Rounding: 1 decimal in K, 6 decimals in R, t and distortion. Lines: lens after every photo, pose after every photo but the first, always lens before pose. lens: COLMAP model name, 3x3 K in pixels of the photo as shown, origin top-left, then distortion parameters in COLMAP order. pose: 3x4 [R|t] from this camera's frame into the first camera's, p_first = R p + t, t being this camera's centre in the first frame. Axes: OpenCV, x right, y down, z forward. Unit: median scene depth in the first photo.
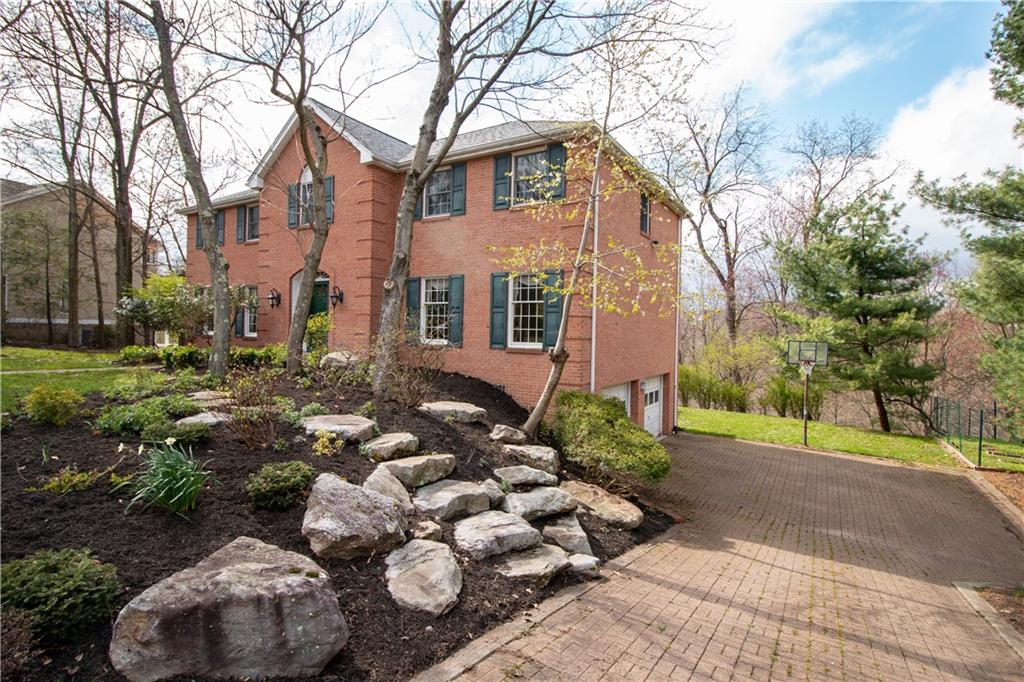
lens RADIAL K [[505.1, 0, 510.6], [0, 505.1, 338.4], [0, 0, 1]] dist [-0.011733, -0.000335]
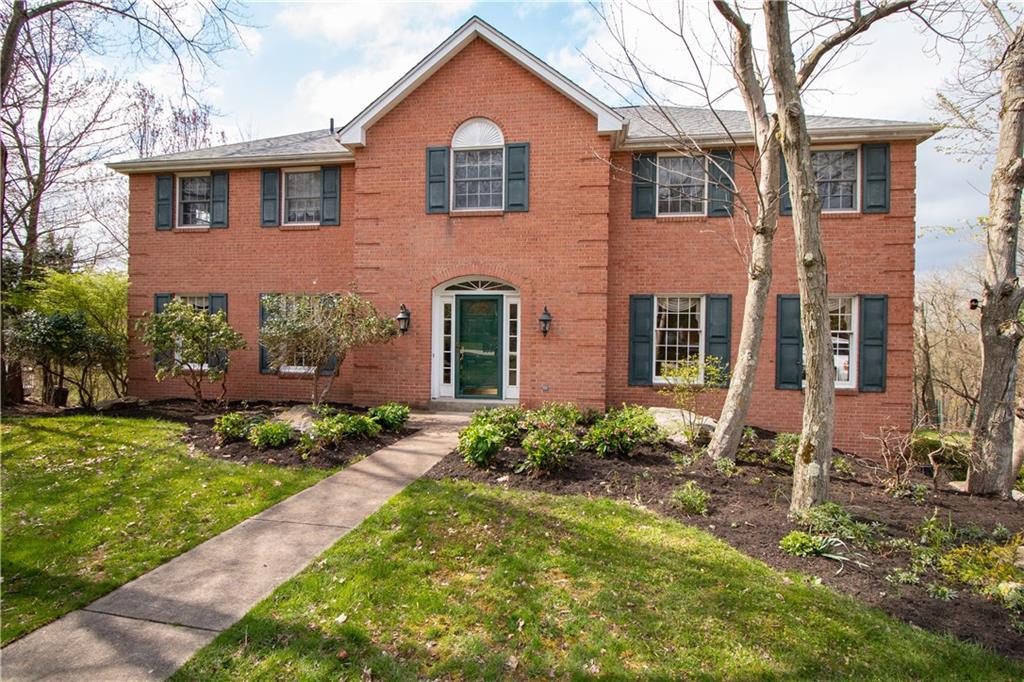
lens RADIAL K [[505.1, 0, 510.6], [0, 505.1, 338.4], [0, 0, 1]] dist [-0.011733, -0.000335]
pose [[0.923321, -0.014494, 0.383756, -0.602816], [0.012934, 0.999894, 0.006647, -0.058206], [-0.383811, -0.001174, 0.923411, 0.352992]]
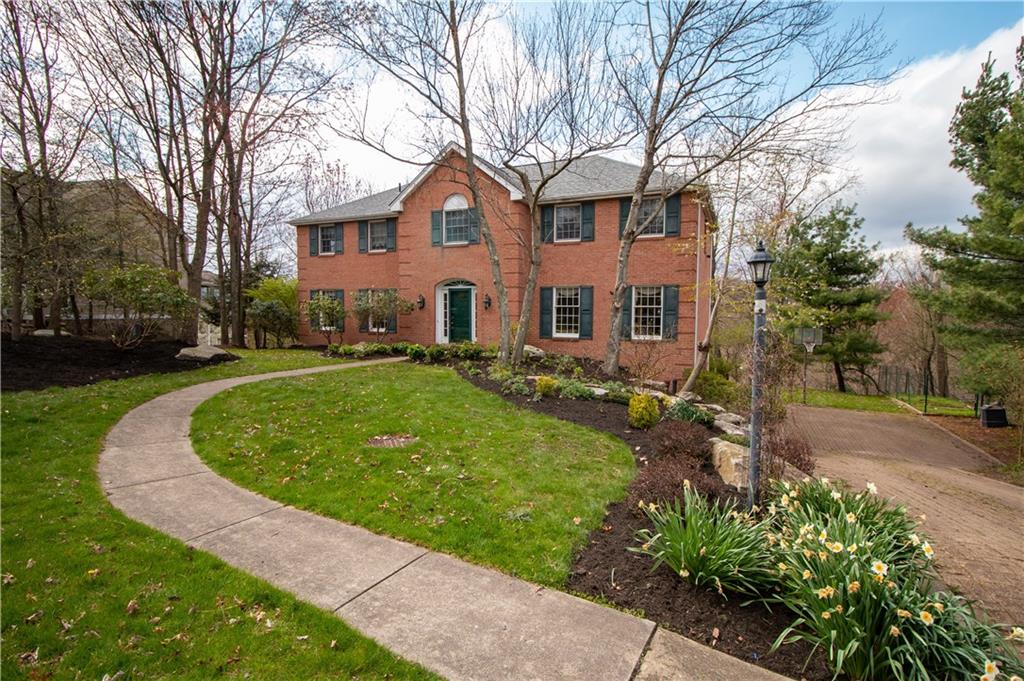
lens RADIAL K [[500.8, 0, 512.0], [0, 500.8, 340.5], [0, 0, 1]] dist [0.000087, 0.000007]
pose [[0.991724, -0.022561, 0.126393, -0.411461], [0.016746, 0.998760, 0.046885, -0.039613], [-0.127295, -0.044380, 0.990872, -0.265164]]
